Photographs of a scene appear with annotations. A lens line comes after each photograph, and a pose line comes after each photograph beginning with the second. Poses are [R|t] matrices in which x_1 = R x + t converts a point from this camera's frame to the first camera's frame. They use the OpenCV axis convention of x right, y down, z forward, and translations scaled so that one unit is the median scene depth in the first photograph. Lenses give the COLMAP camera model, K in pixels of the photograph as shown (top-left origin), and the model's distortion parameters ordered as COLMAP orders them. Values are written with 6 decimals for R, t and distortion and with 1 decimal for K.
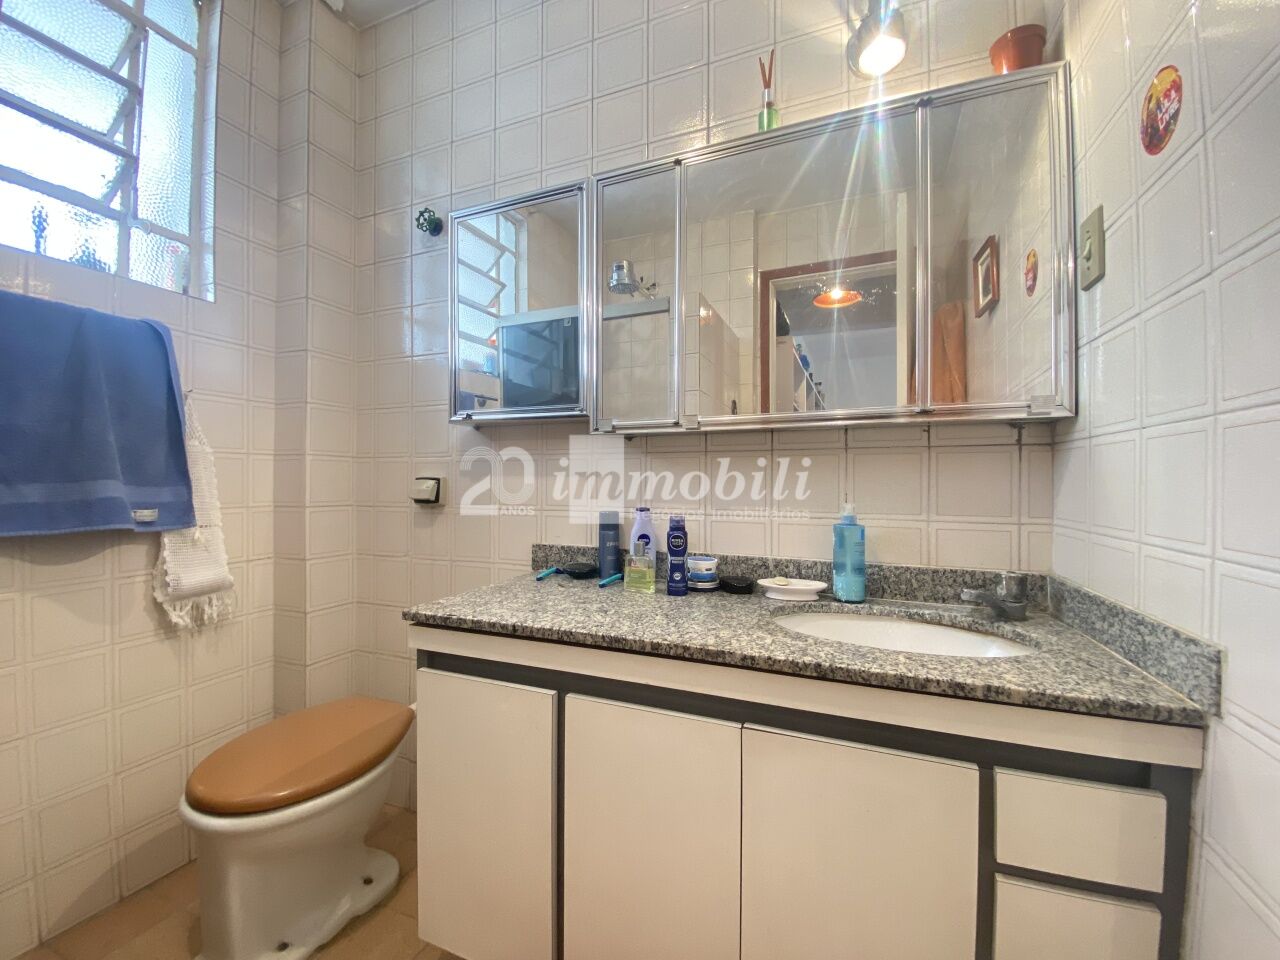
lens RADIAL K [[513.7, 0, 640.0], [0, 513.7, 480.0], [0, 0, 1]] dist [0.009332, -0.015816]
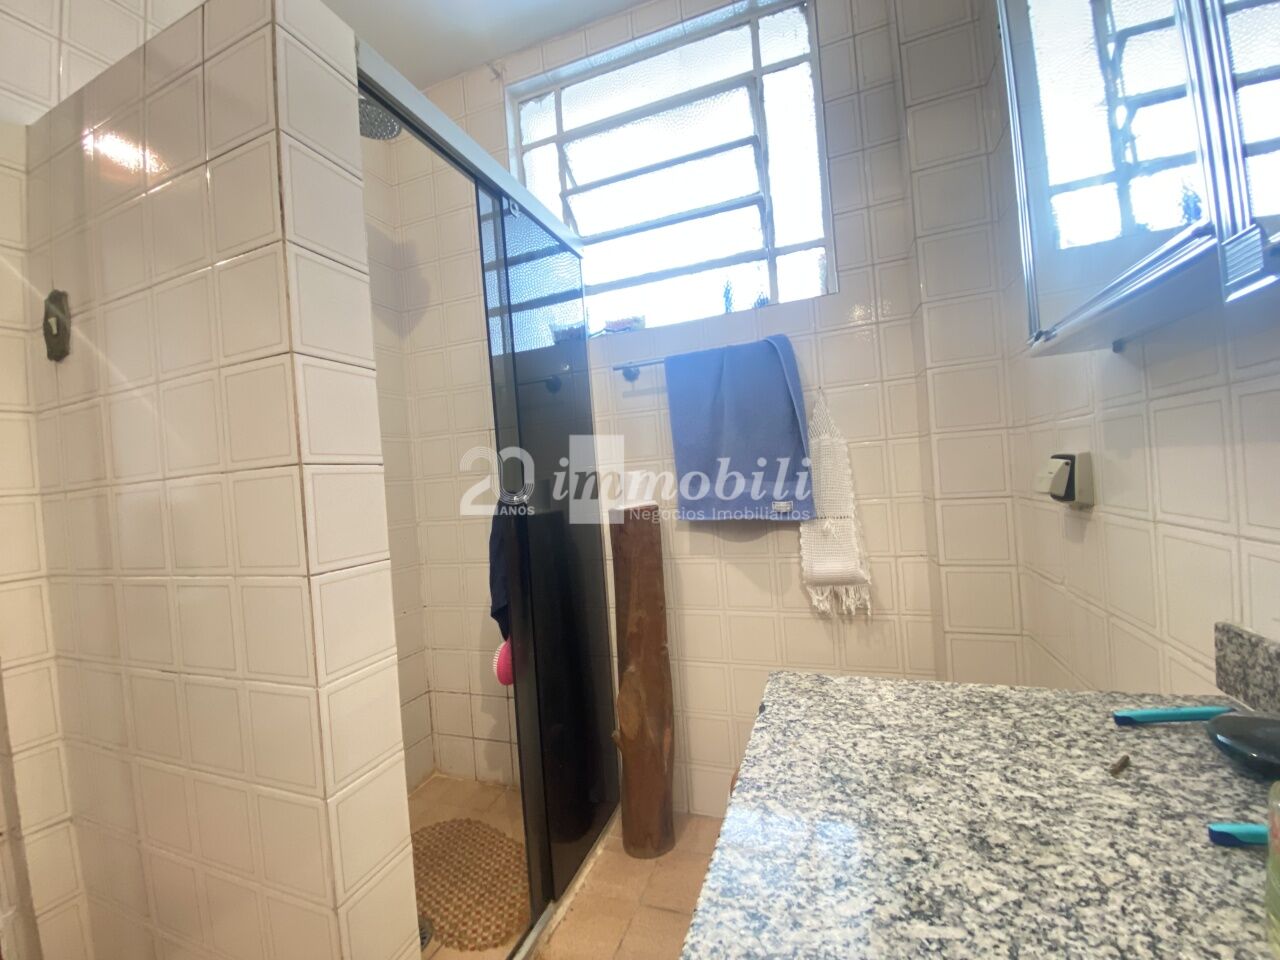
lens RADIAL K [[513.7, 0, 640.0], [0, 513.7, 480.0], [0, 0, 1]] dist [0.009332, -0.015816]
pose [[0.005585, -0.002502, -0.999981, 0.171423], [0.070110, 0.997537, -0.002104, -0.009500], [0.997524, -0.070097, 0.005747, 0.616924]]
